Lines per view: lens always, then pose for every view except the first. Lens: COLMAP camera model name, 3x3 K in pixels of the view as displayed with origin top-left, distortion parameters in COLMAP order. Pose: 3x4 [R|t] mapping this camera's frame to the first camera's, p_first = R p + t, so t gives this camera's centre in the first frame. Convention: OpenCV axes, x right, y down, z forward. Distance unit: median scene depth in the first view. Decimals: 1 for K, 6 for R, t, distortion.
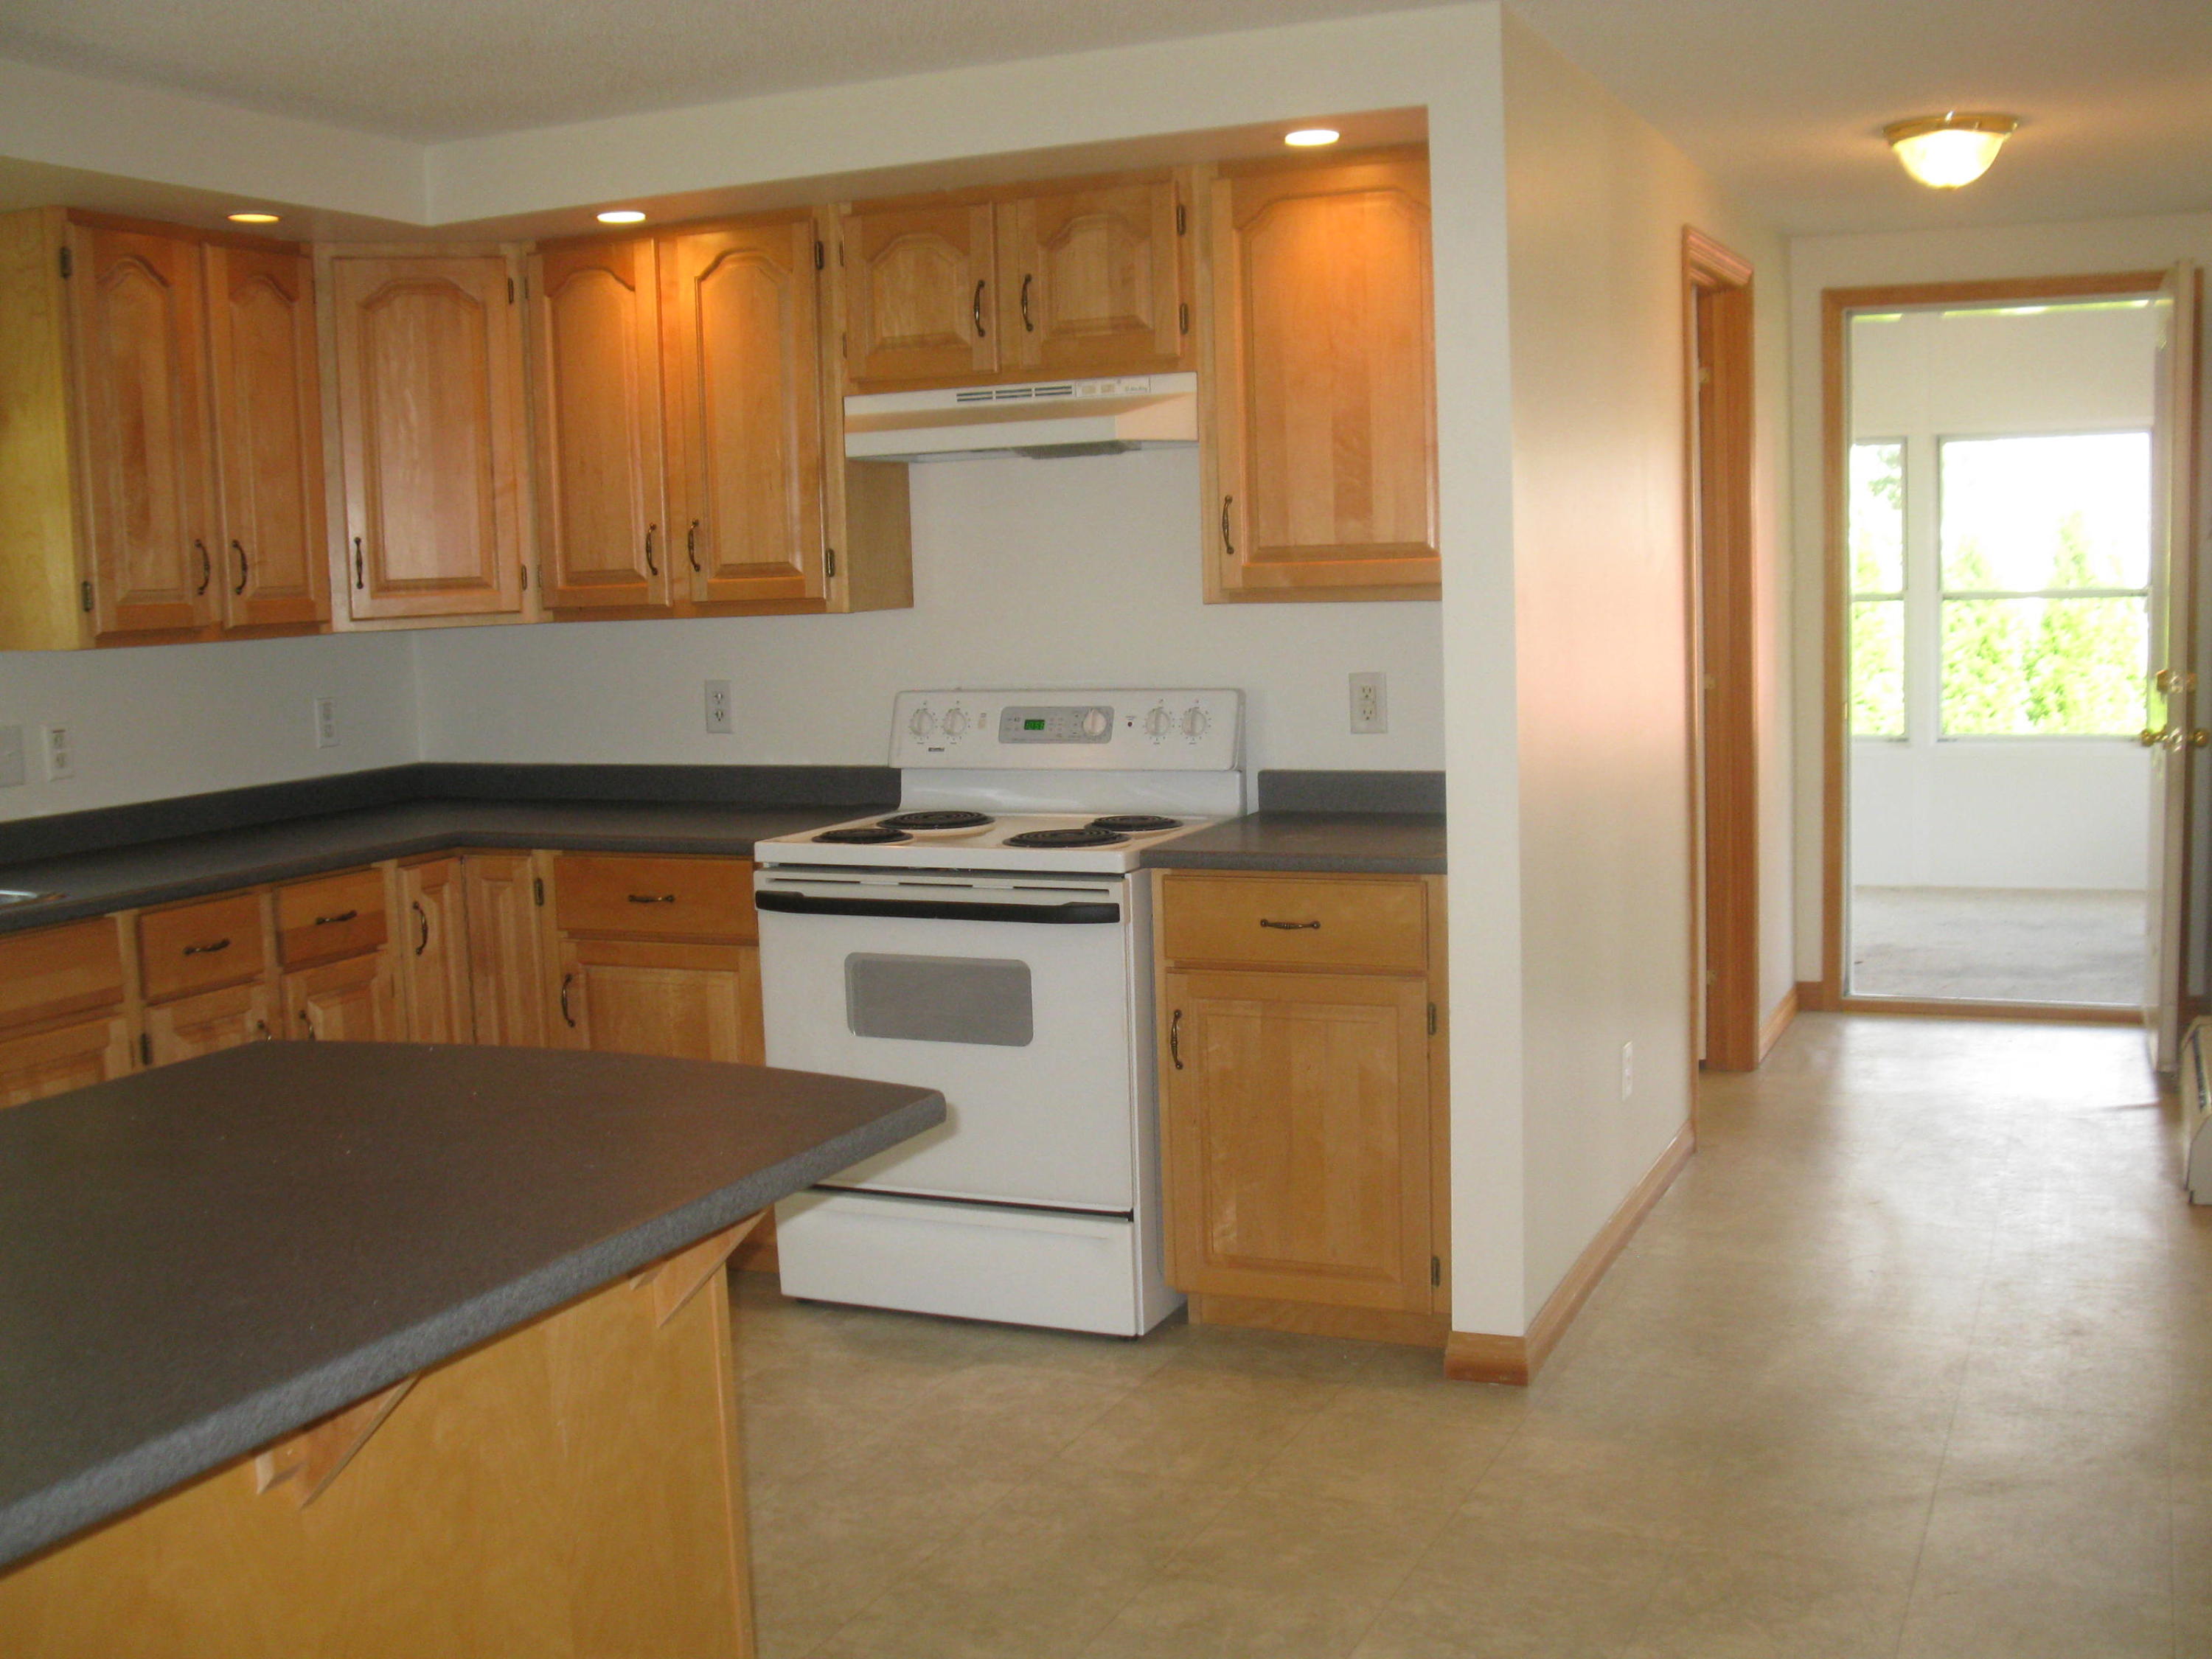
lens RADIAL K [[2352.3, 0, 1108.1], [0, 2352.3, 842.1], [0, 0, 1]] dist [-0.185397, 0.205641]
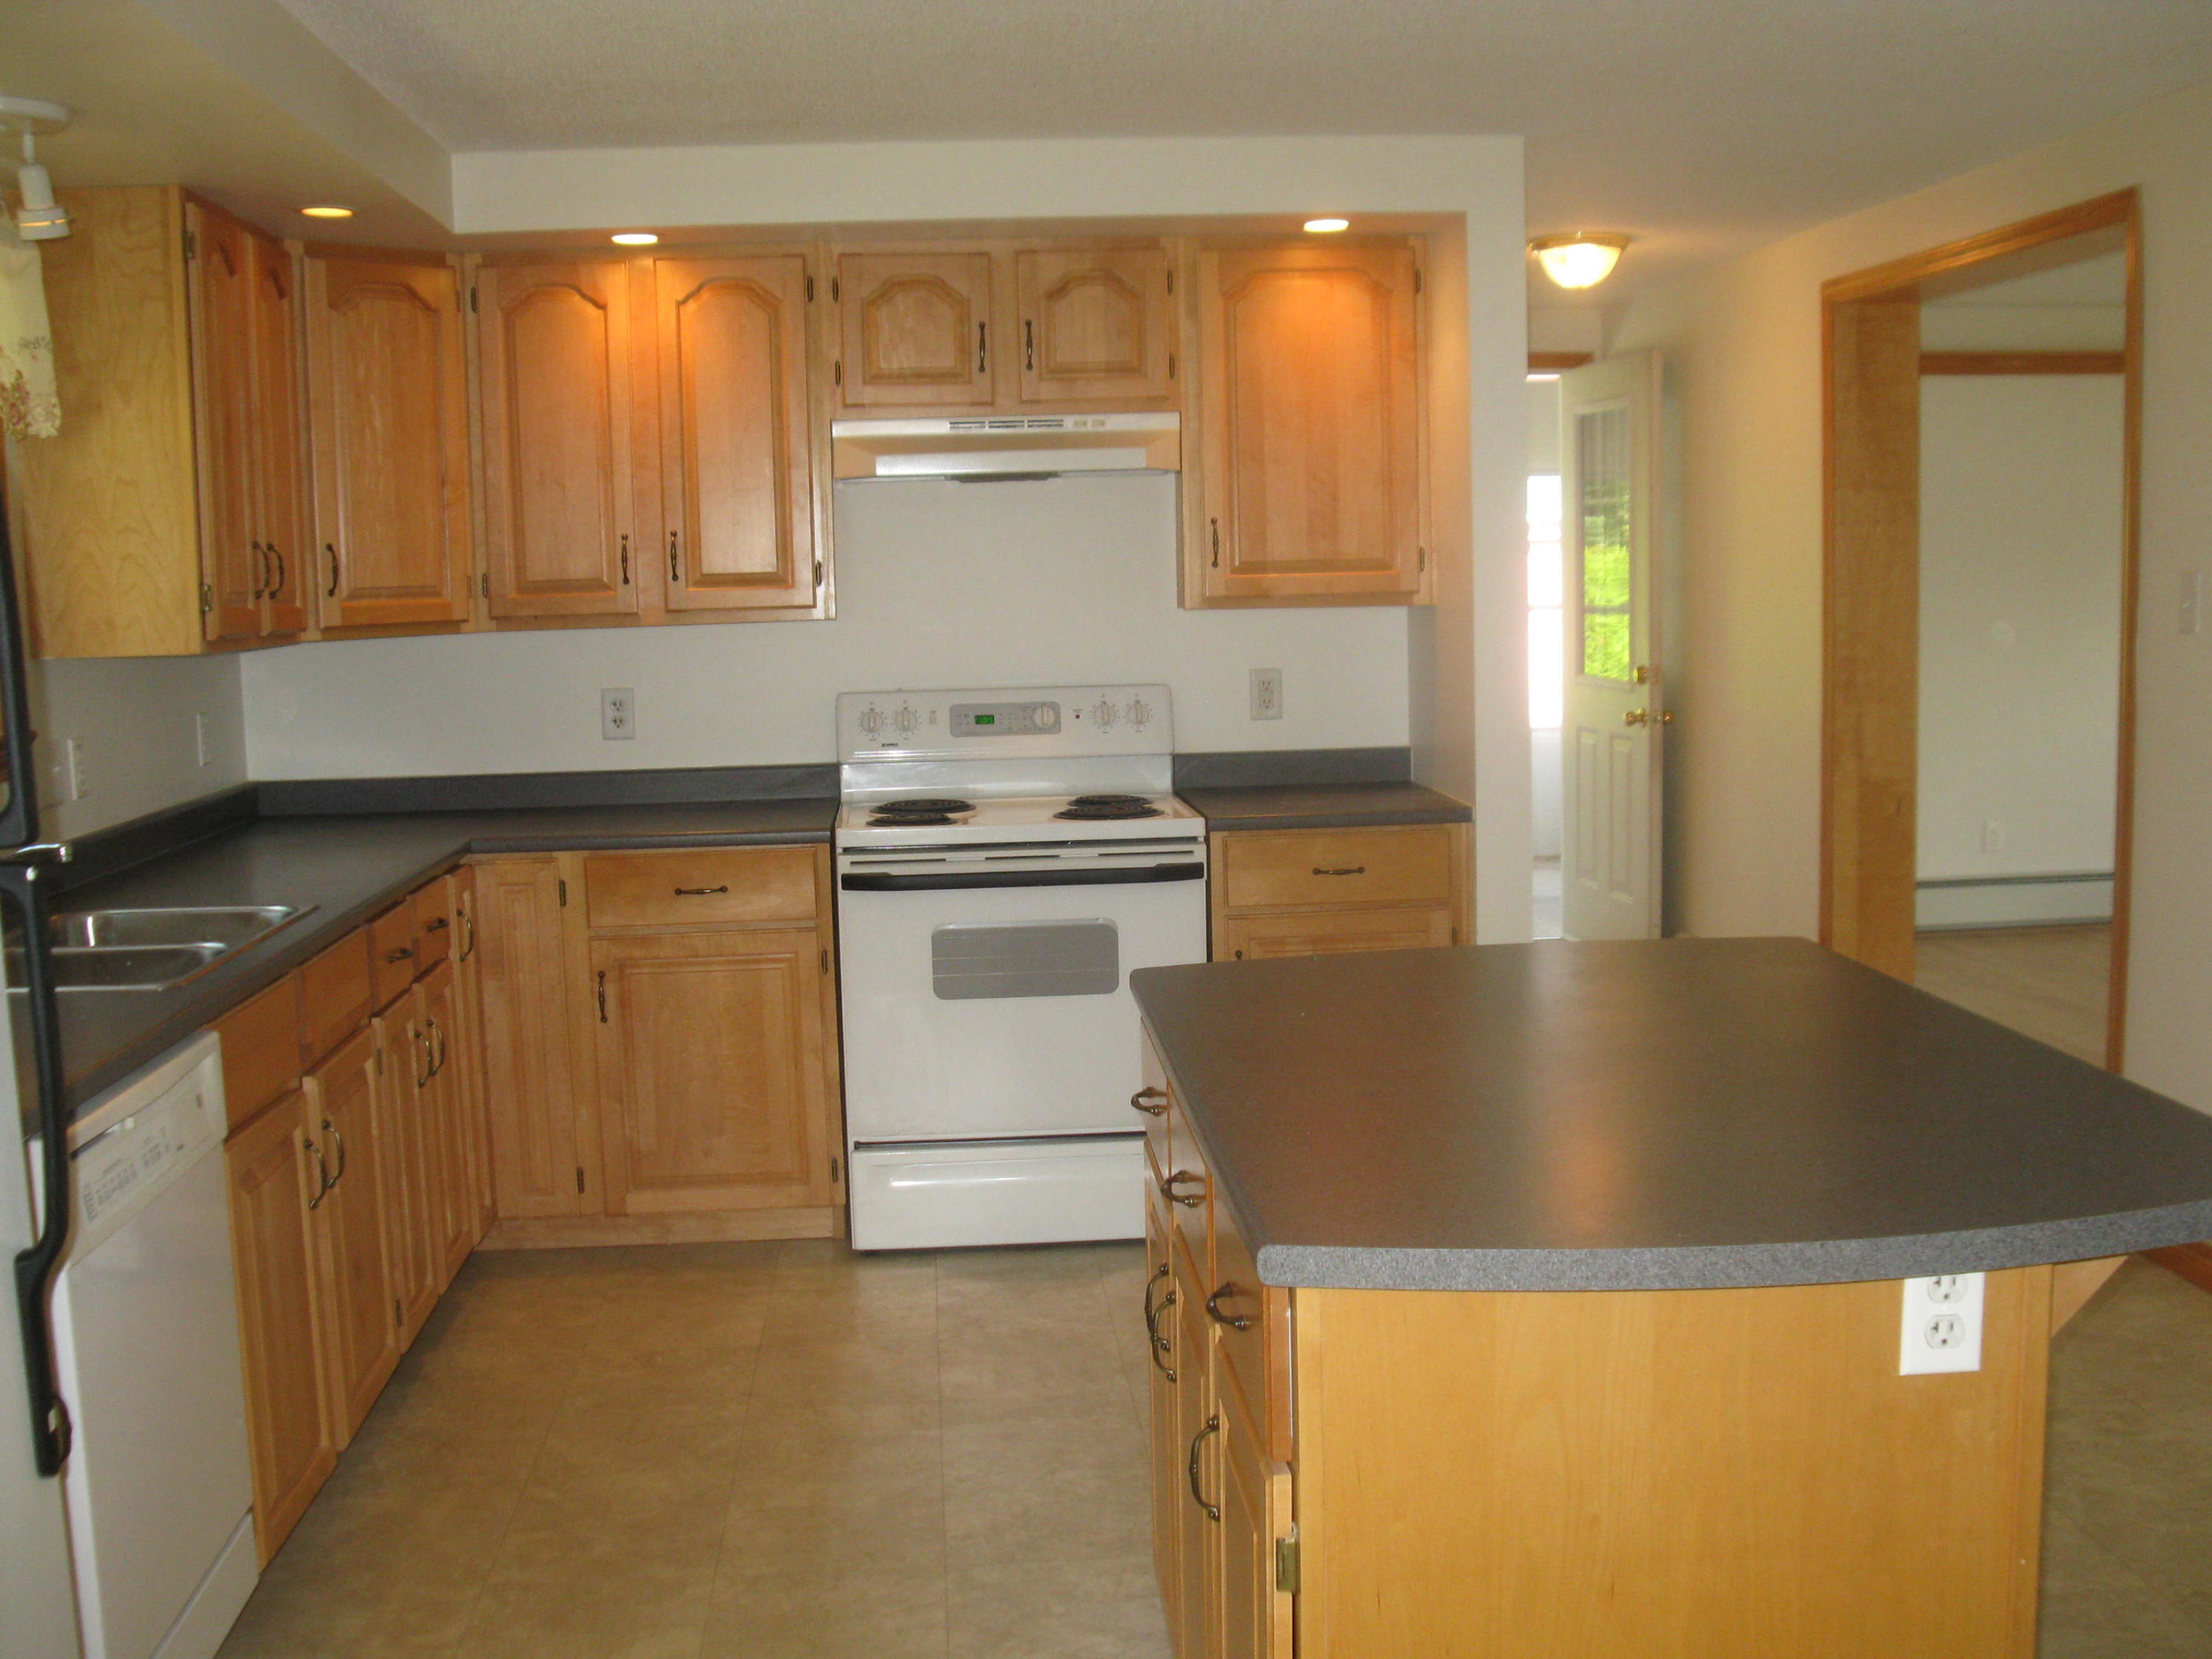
lens RADIAL K [[2352.3, 0, 1108.1], [0, 2352.3, 842.1], [0, 0, 1]] dist [-0.185397, 0.205641]
pose [[0.881162, -0.044822, 0.470686, -0.530016], [0.052677, 0.998605, -0.003523, 0.015997], [-0.469872, 0.027899, 0.882294, -0.013852]]
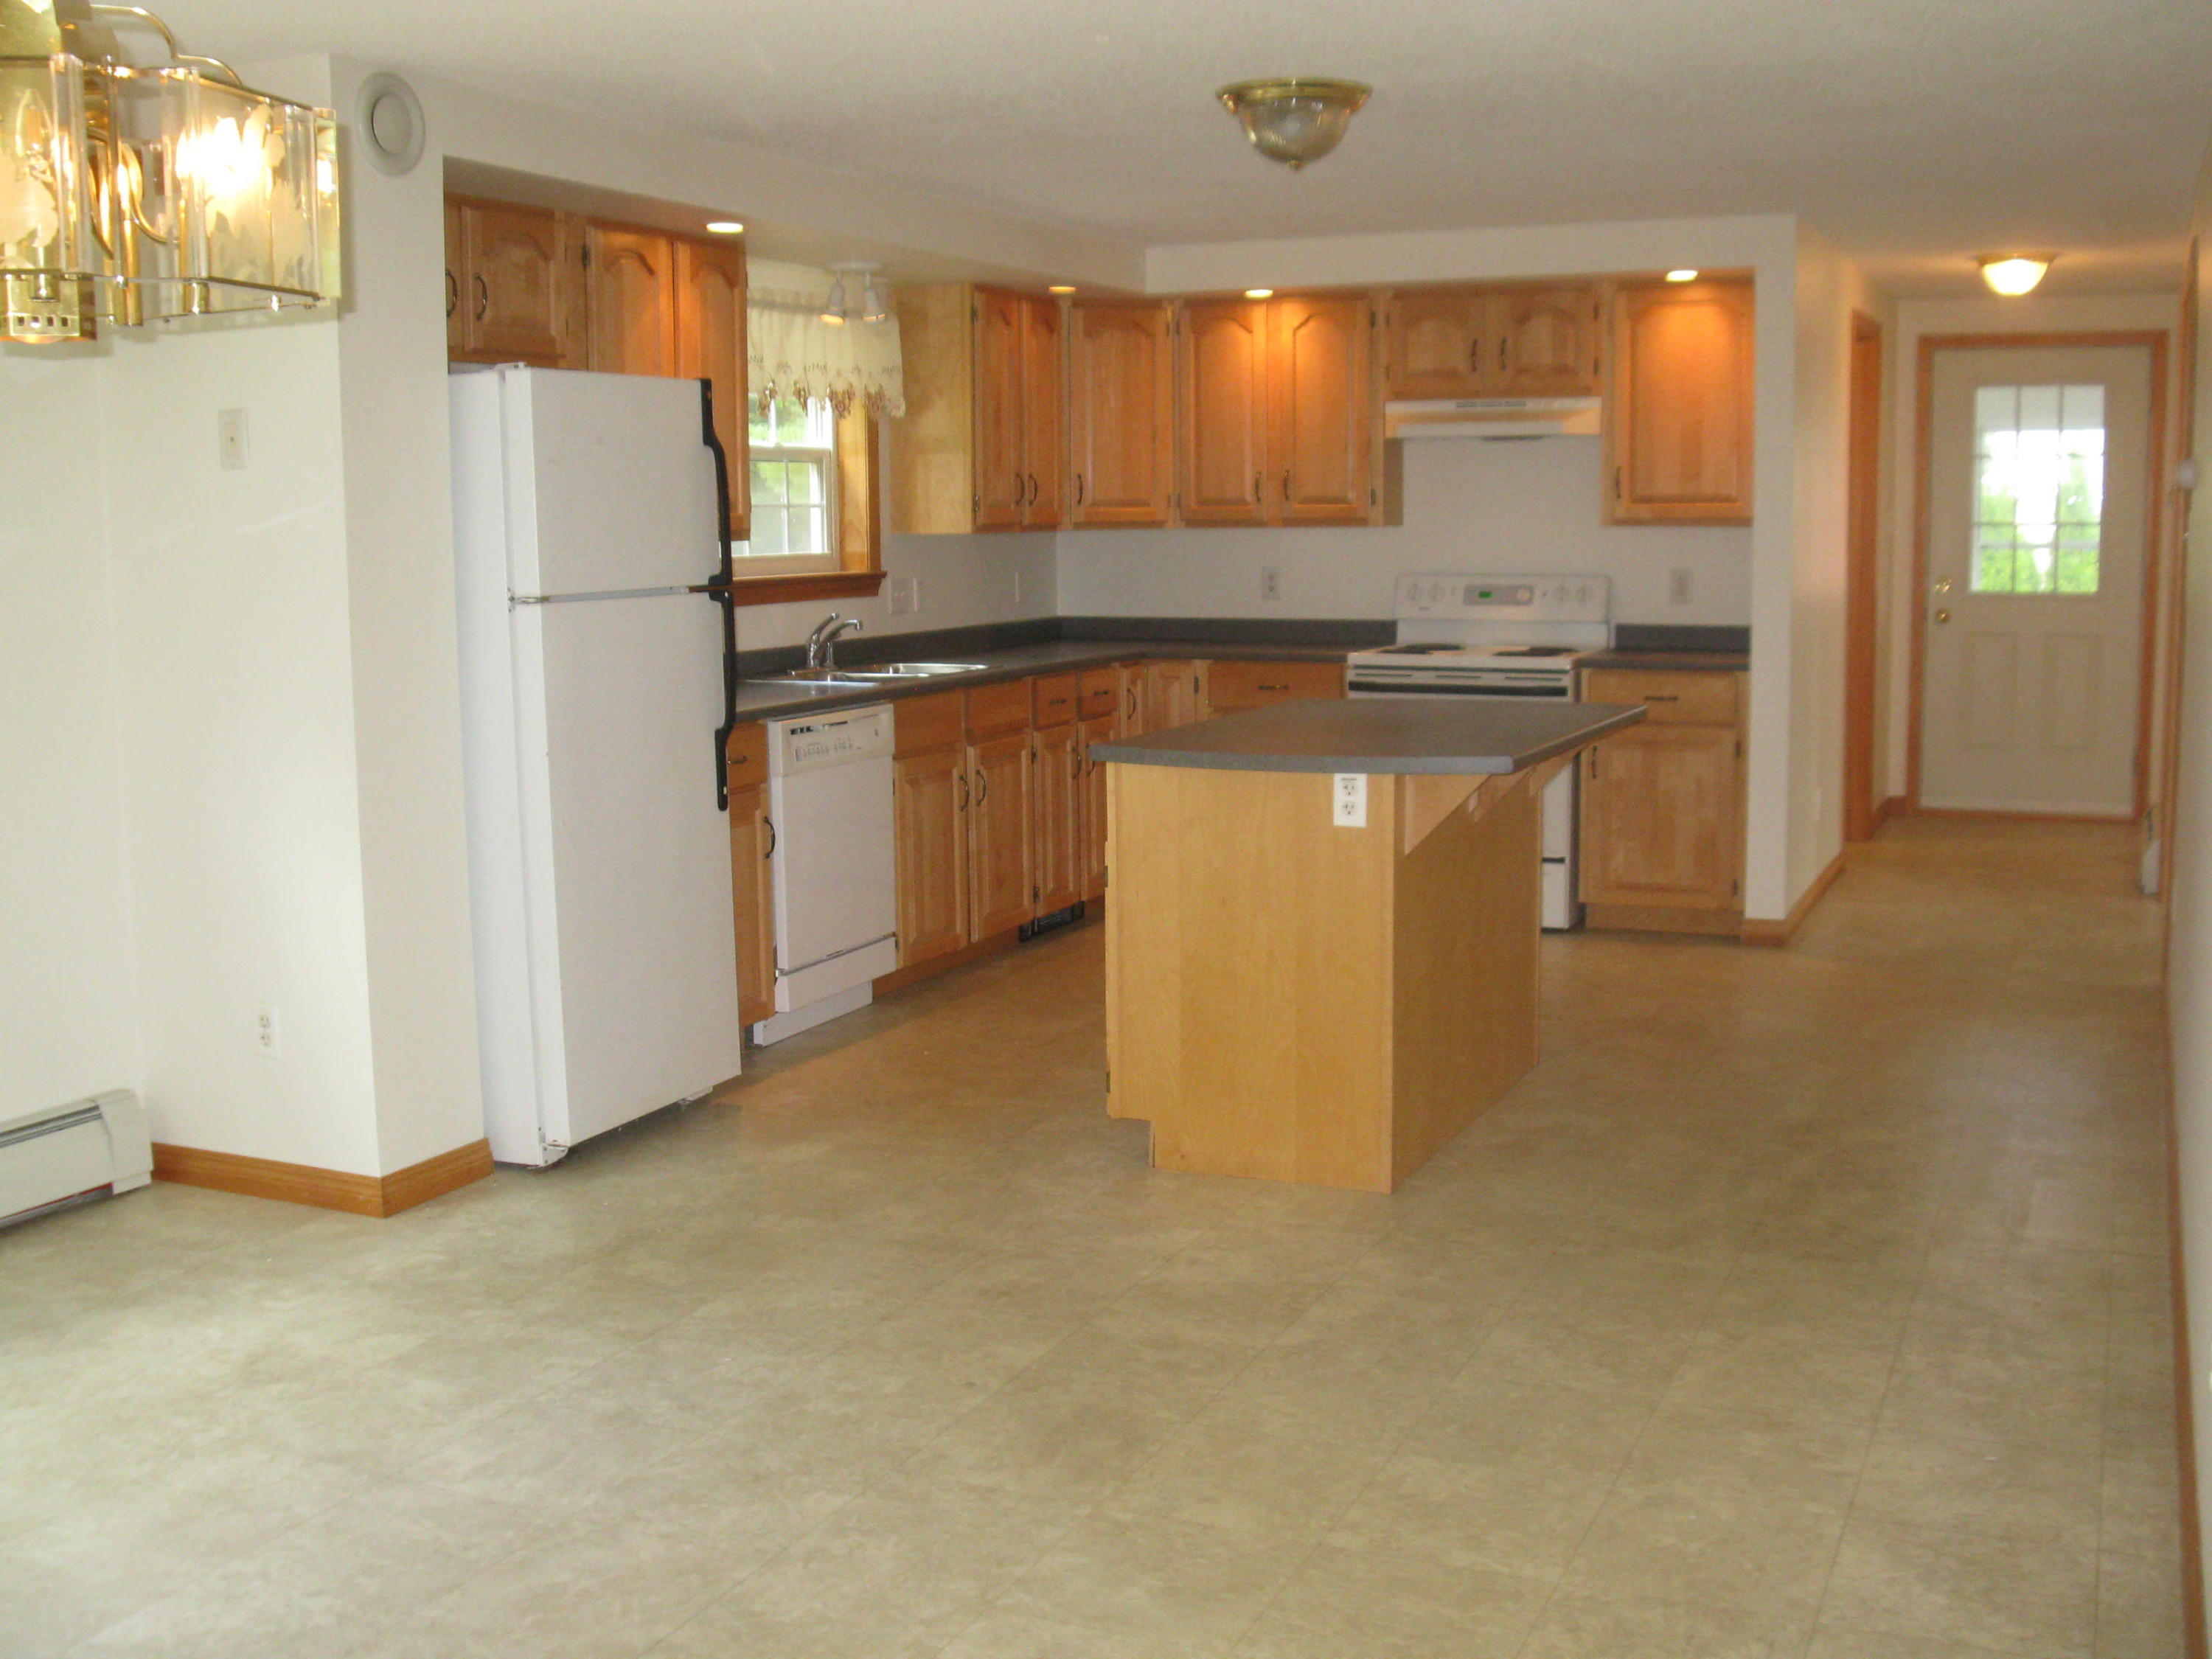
lens RADIAL K [[2352.3, 0, 1108.1], [0, 2352.3, 842.1], [0, 0, 1]] dist [-0.185397, 0.205641]
pose [[0.999809, 0.019389, 0.002640, -0.322440], [-0.019446, 0.999533, 0.023553, 0.100803], [-0.002182, -0.023600, 0.999719, -0.751239]]
